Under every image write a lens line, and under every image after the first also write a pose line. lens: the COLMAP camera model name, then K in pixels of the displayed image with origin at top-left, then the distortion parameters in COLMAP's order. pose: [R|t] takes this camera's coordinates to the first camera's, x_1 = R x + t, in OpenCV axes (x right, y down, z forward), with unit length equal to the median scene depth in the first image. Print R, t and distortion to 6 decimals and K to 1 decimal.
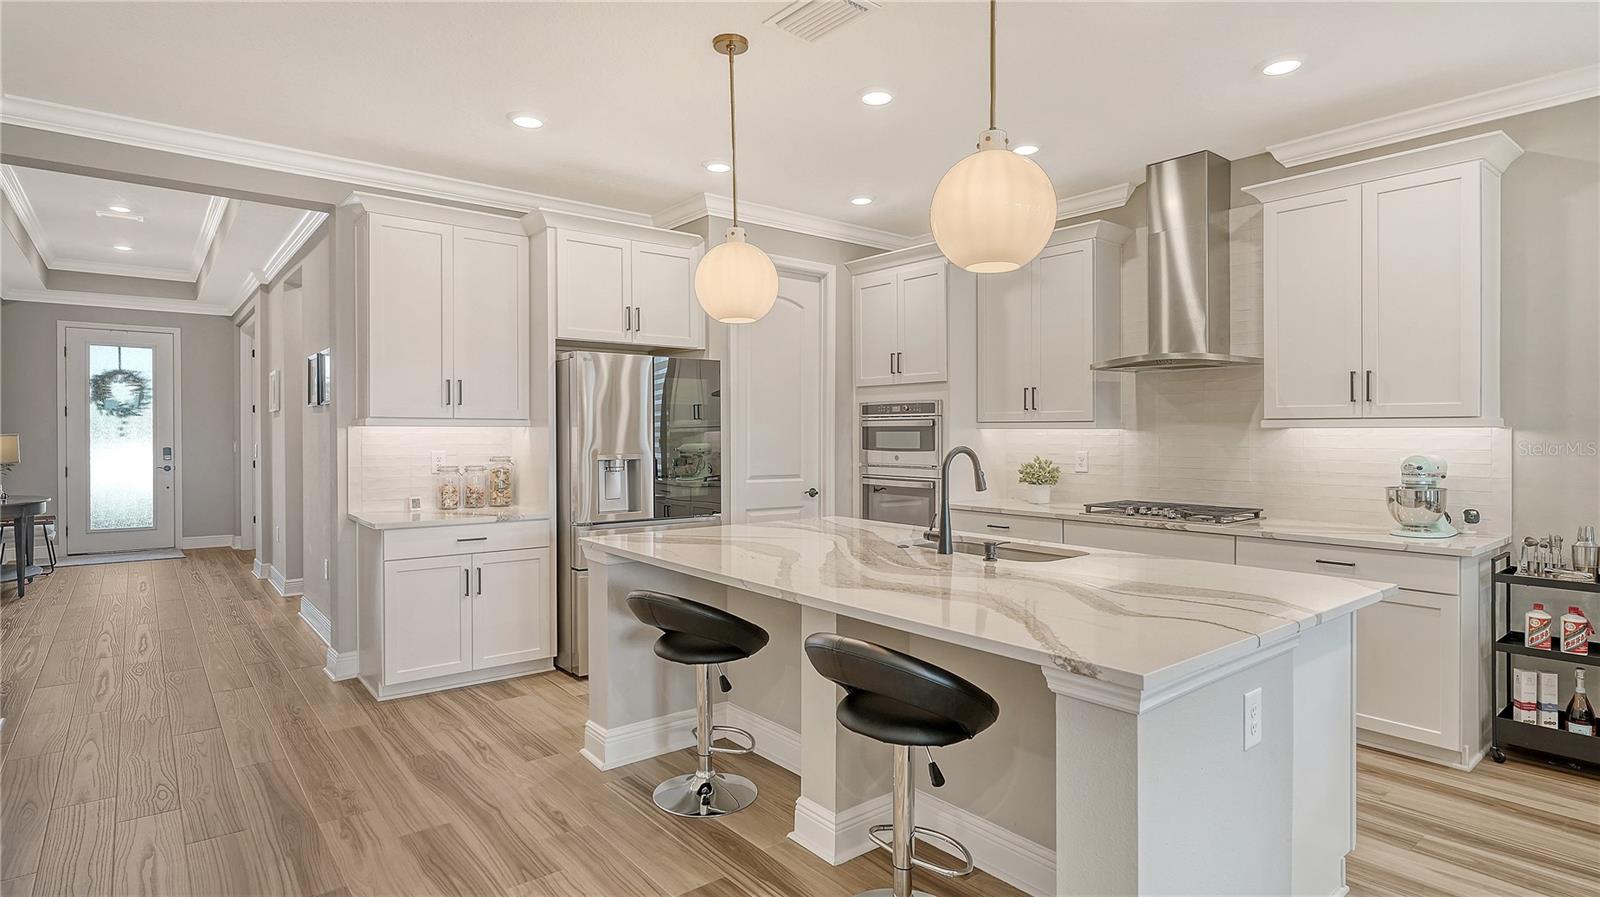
lens RADIAL K [[828.0, 0, 798.9], [0, 828.0, 441.1], [0, 0, 1]] dist [-0.001644, 0.000156]
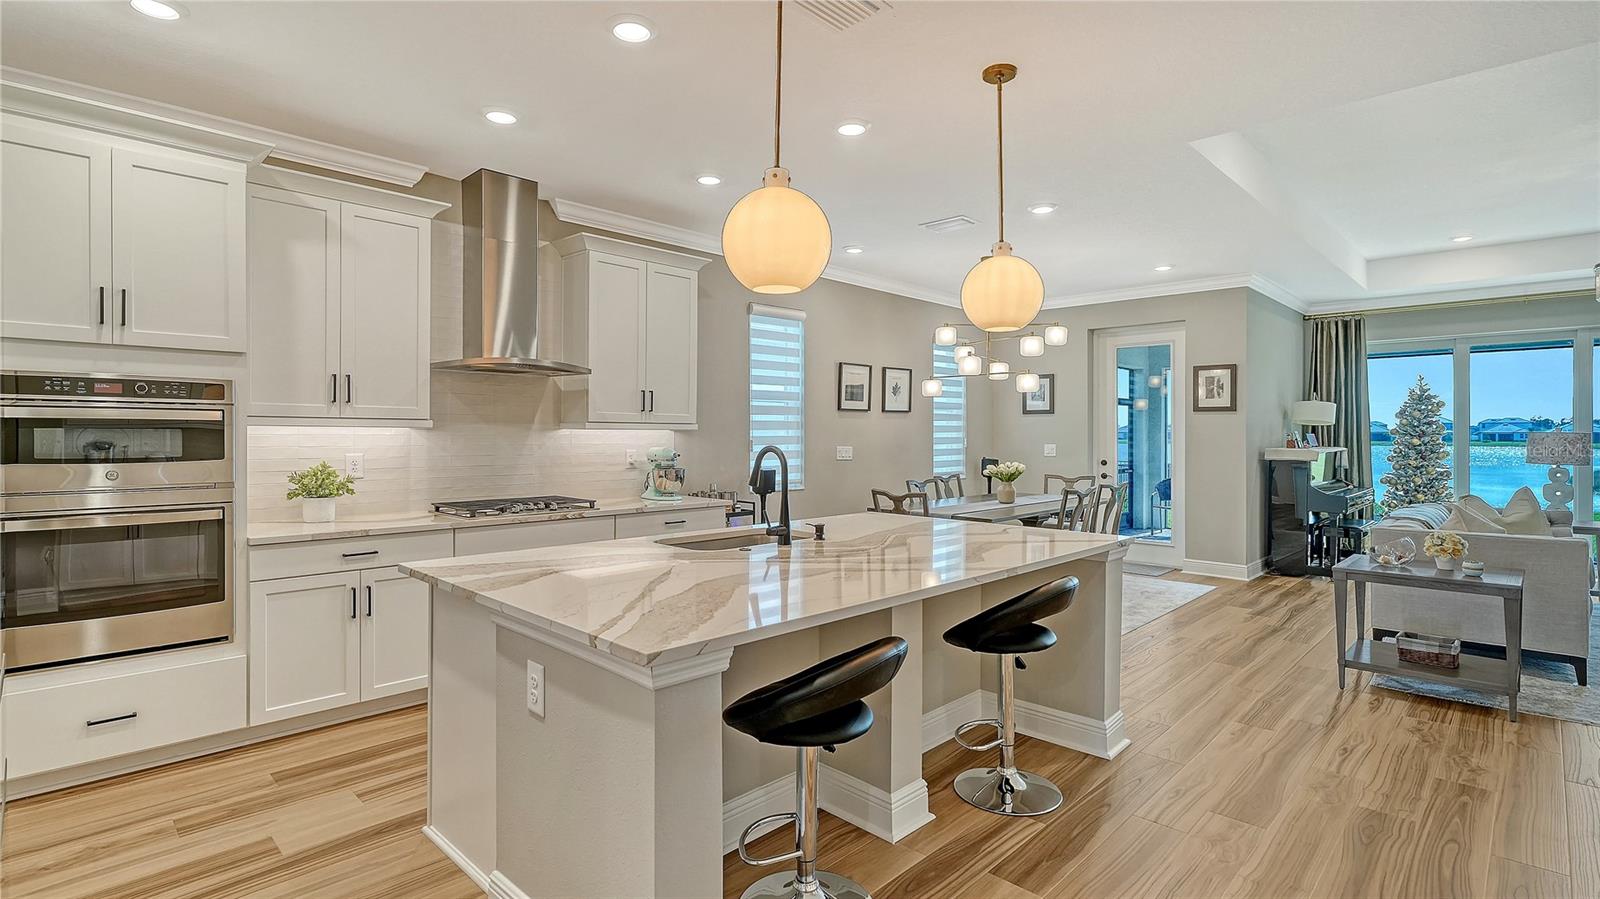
lens RADIAL K [[752.8, 0, 780.3], [0, 752.8, 430.7], [0, 0, 1]] dist [0.002722, -0.000125]
pose [[-0.107537, 0.004016, 0.994193, -0.554474], [0.005433, 0.999979, -0.003451, -0.007212], [-0.994186, 0.005030, -0.107556, 0.762144]]
